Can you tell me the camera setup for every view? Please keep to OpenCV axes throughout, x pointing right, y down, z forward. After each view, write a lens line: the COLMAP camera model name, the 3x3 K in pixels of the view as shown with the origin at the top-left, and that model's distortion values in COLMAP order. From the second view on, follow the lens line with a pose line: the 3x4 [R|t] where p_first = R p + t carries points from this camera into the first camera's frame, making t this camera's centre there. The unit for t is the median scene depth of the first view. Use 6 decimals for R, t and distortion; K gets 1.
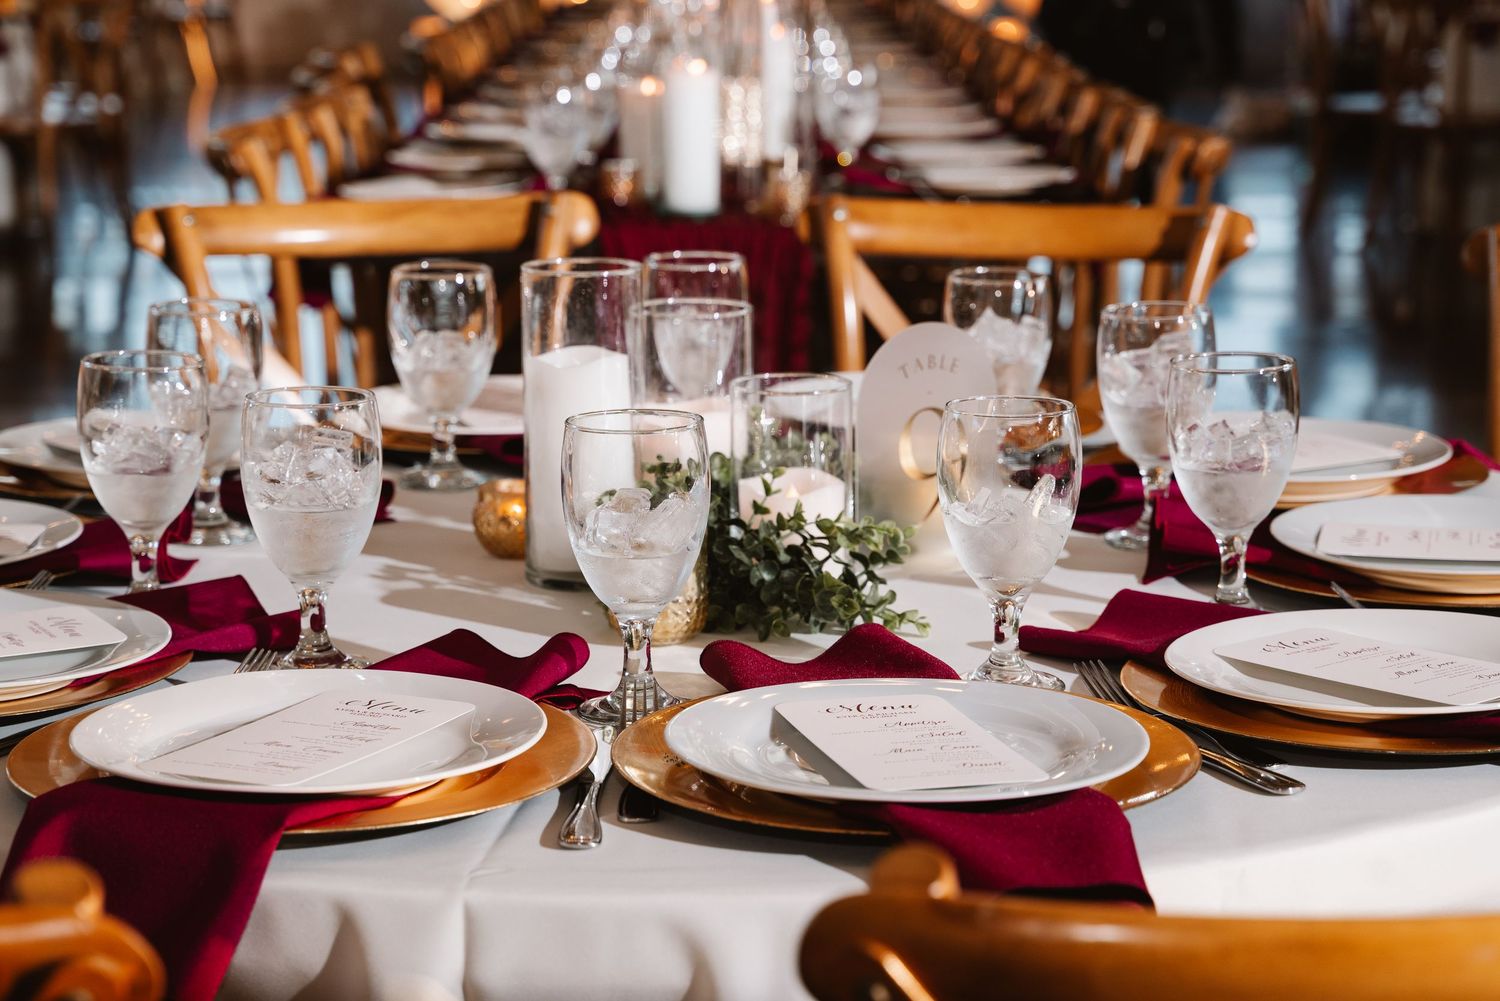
lens RADIAL K [[3005.9, 0, 752.0], [0, 3005.9, 498.5], [0, 0, 1]] dist [0.130009, 0.000000]
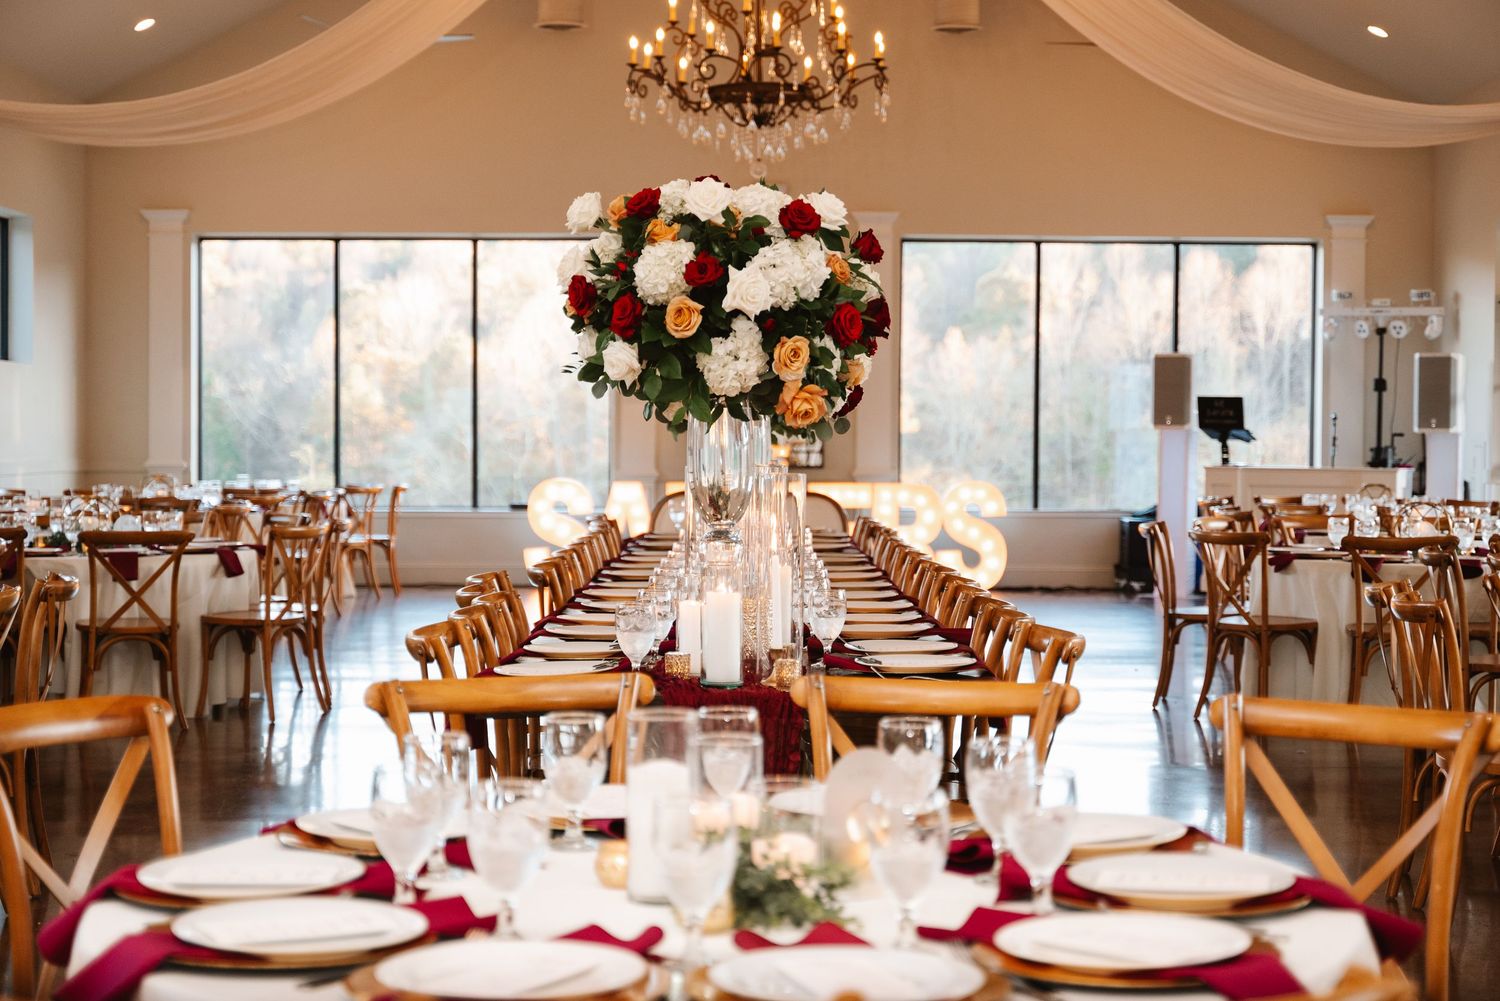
lens RADIAL K [[2413.7, 0, 752.7], [0, 2413.7, 499.7], [0, 0, 1]] dist [0.032209, 0.000000]
pose [[0.999975, 0.003875, -0.005868, 0.002332], [-0.004820, 0.985329, -0.170598, 0.034695], [0.005121, 0.170622, 0.985323, -0.356403]]
